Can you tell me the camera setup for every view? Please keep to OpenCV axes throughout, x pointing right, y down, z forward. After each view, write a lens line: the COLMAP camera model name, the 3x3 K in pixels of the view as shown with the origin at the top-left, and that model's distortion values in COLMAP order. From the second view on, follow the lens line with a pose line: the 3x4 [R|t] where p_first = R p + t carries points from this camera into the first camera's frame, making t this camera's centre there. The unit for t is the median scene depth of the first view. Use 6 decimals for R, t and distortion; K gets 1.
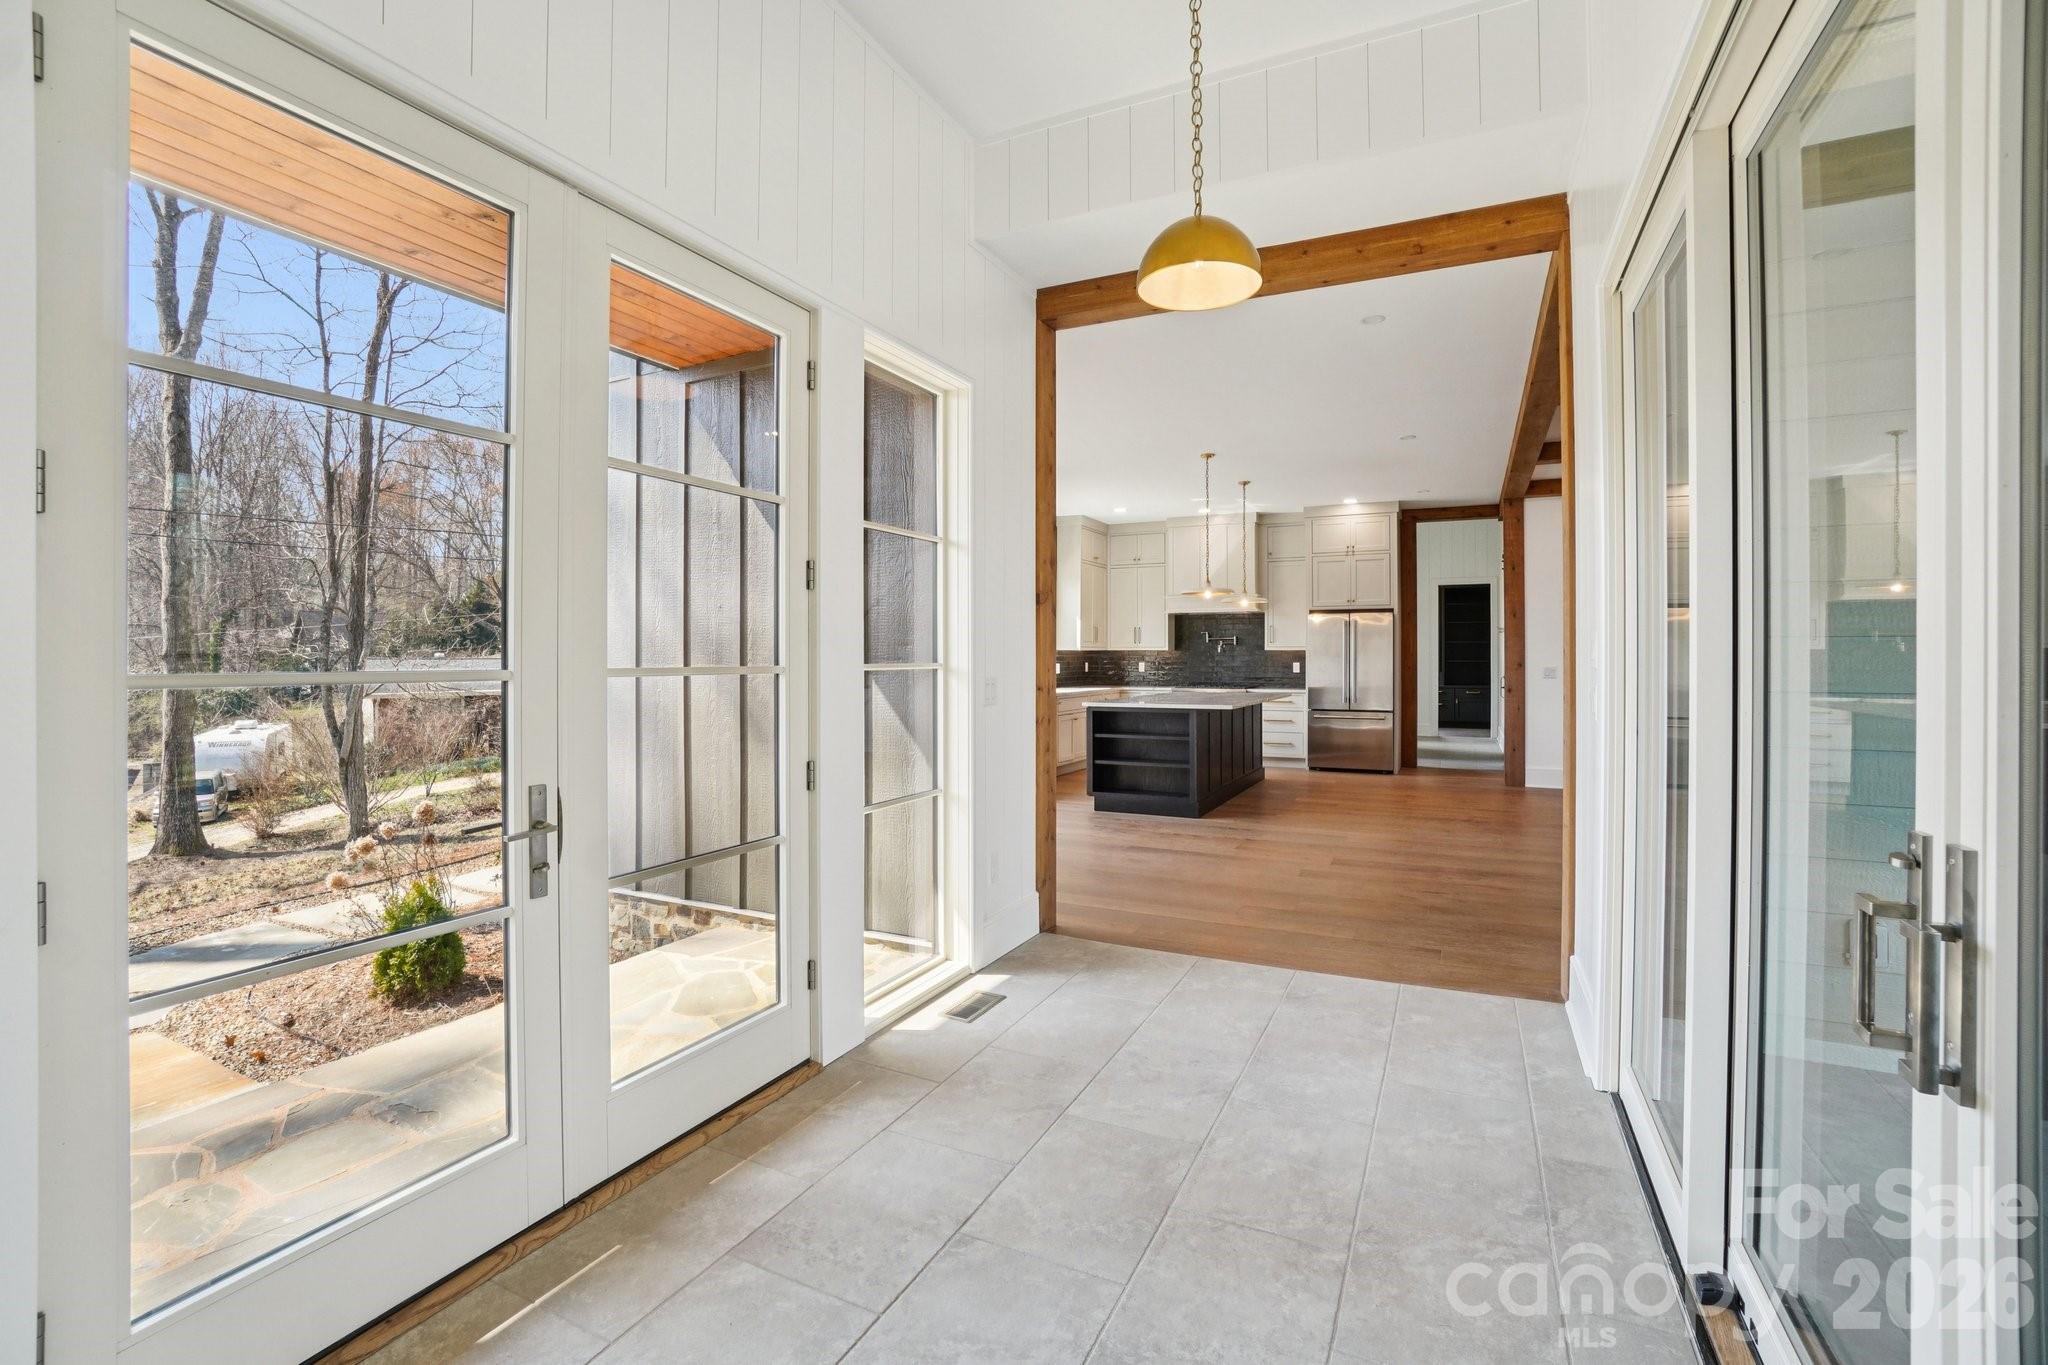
lens RADIAL K [[894.8, 0, 1014.3], [0, 894.8, 666.3], [0, 0, 1]] dist [-0.027932, 0.007612]
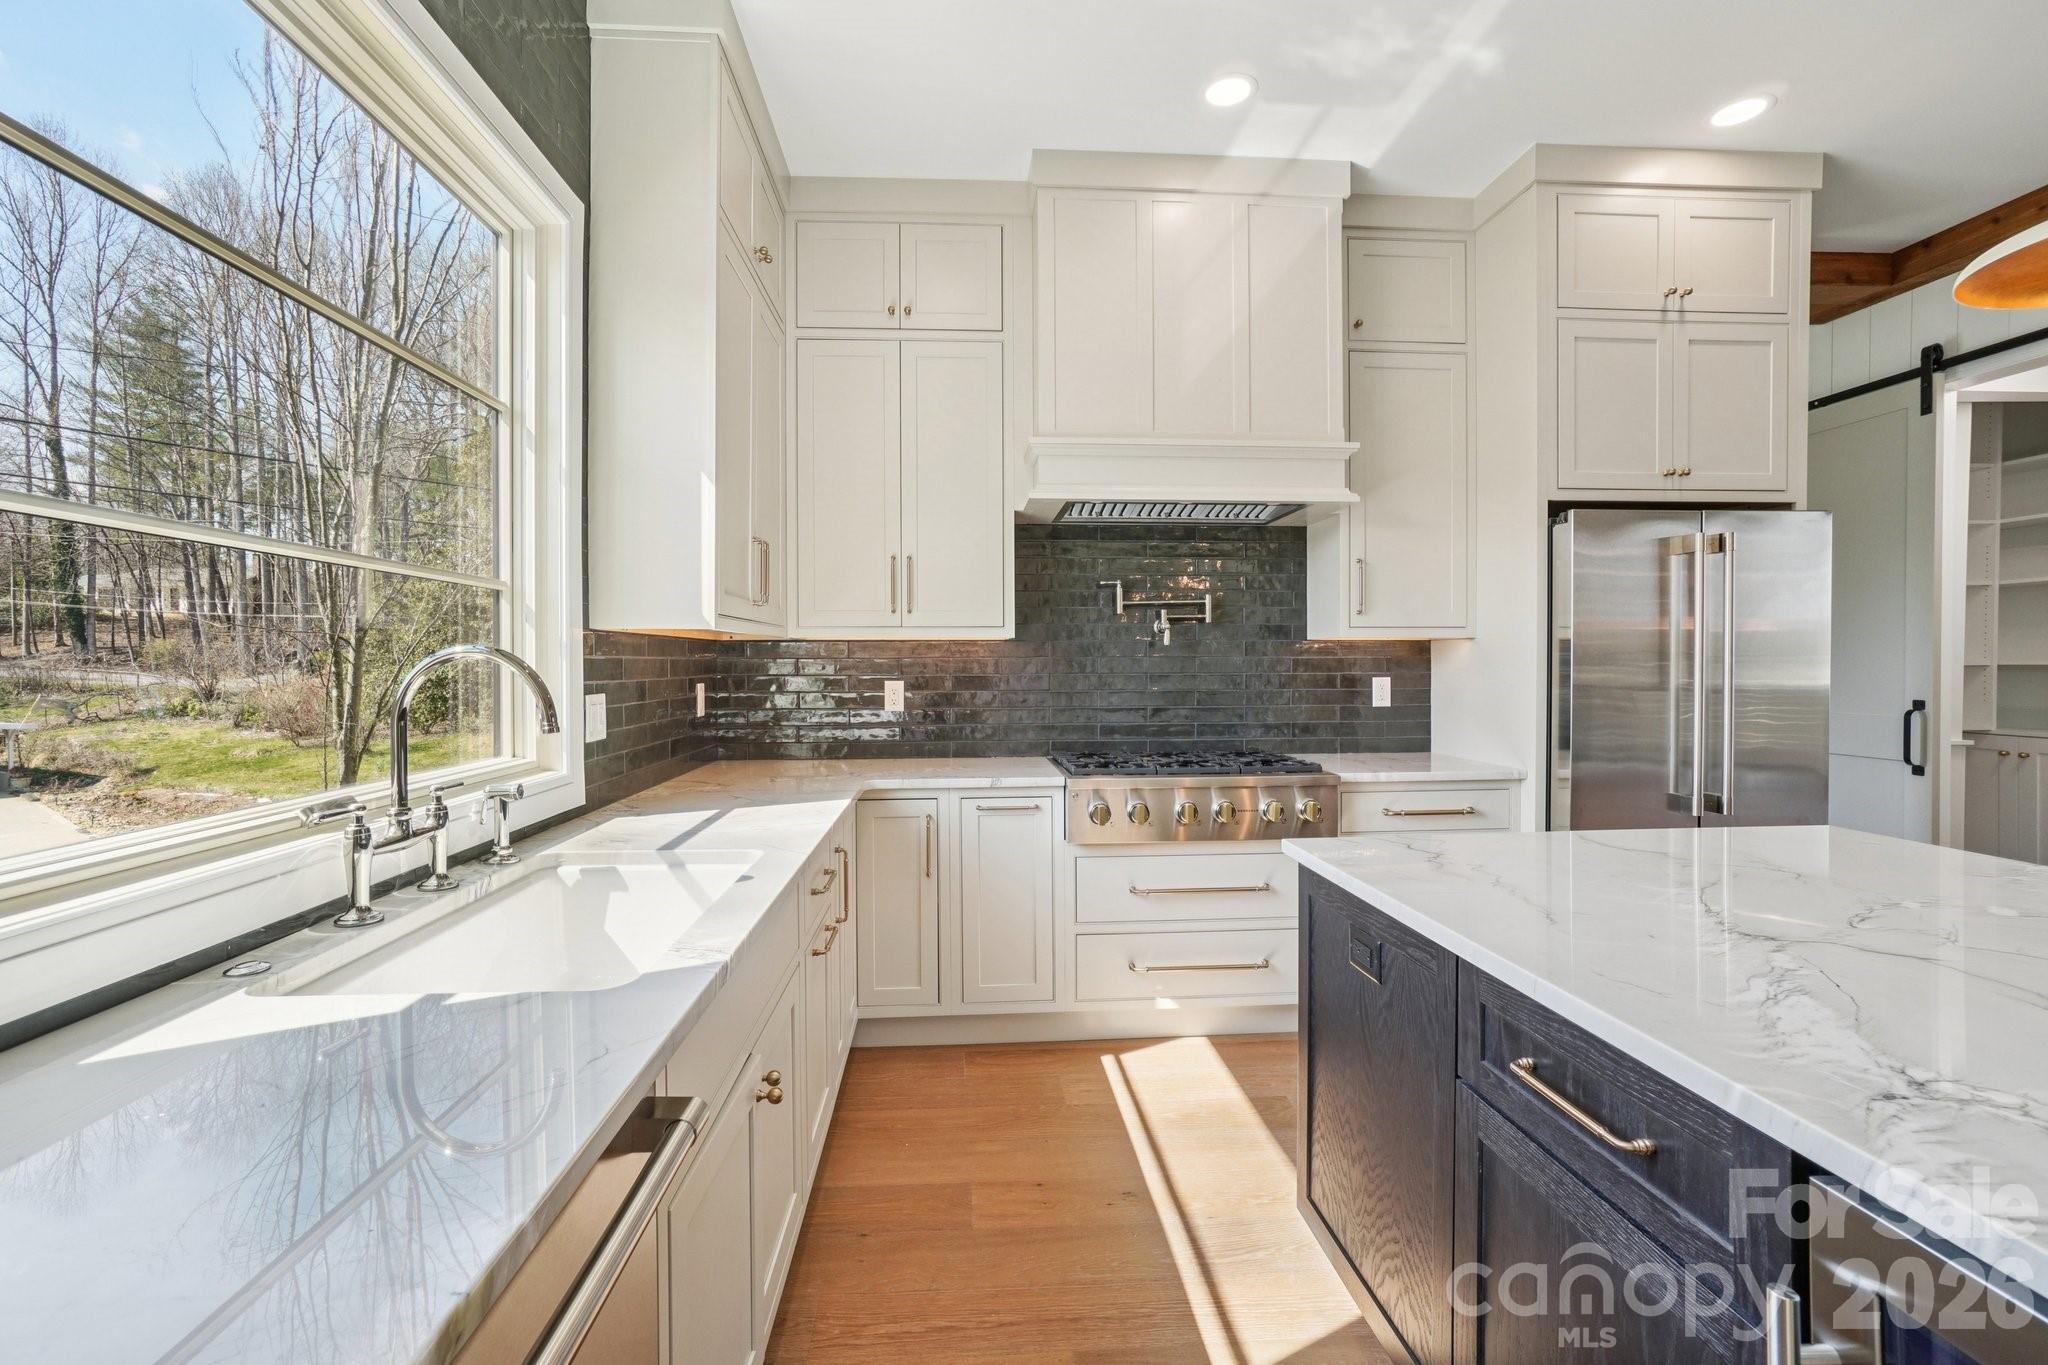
lens RADIAL K [[894.8, 0, 1008.0], [0, 894.8, 676.4], [0, 0, 1]] dist [-0.027932, 0.007612]
pose [[0.868872, -0.008865, 0.494958, 0.027340], [0.007201, 0.999960, 0.005268, -0.006782], [-0.494985, -0.001013, 0.868901, 0.757684]]
